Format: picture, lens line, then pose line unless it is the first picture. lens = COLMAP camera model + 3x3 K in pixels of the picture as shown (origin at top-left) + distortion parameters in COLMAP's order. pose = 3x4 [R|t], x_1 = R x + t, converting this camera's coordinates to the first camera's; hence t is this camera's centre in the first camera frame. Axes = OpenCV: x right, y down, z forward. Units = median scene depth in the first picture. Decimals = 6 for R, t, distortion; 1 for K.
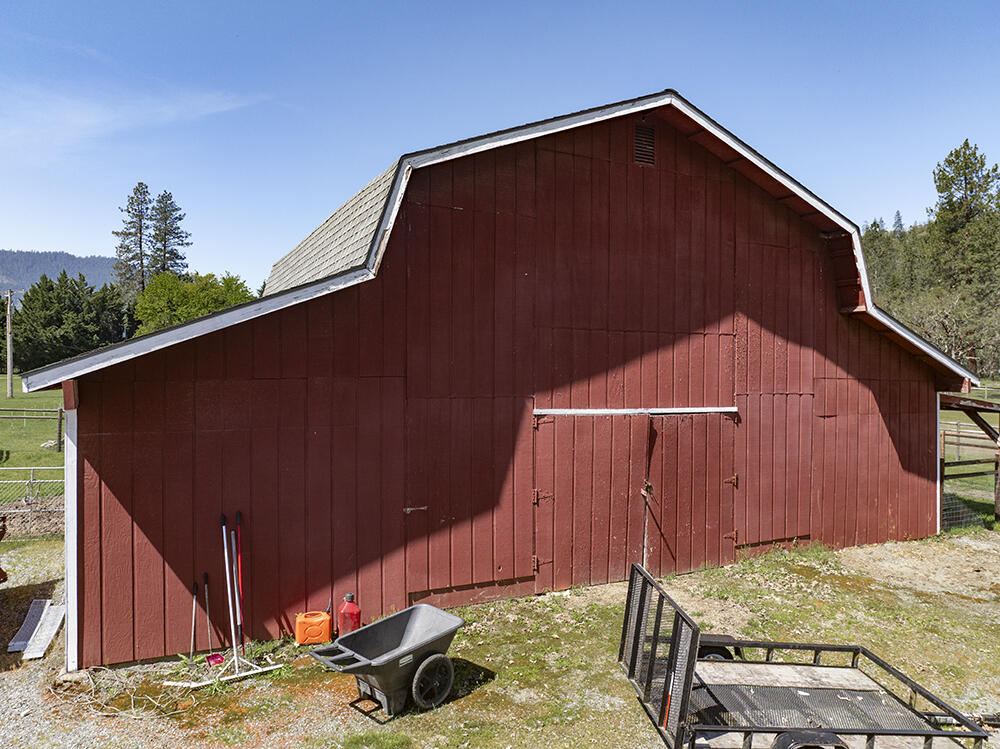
lens RADIAL K [[687.2, 0, 500.0], [0, 687.2, 374.5], [0, 0, 1]] dist [-0.027065, 0.001066]
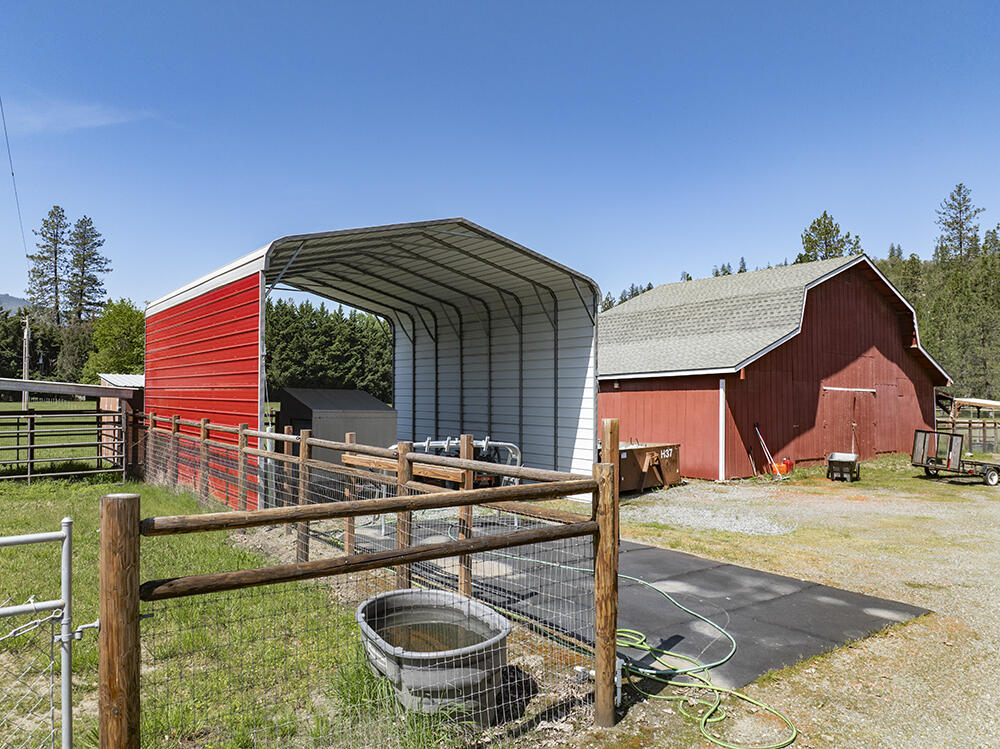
lens RADIAL K [[687.2, 0, 500.0], [0, 687.2, 374.5], [0, 0, 1]] dist [-0.027065, 0.001066]
pose [[0.981519, 0.007136, 0.191232, -0.089326], [0.002021, 0.998862, -0.047648, 0.007148], [-0.191354, 0.047154, 0.980388, -0.065937]]
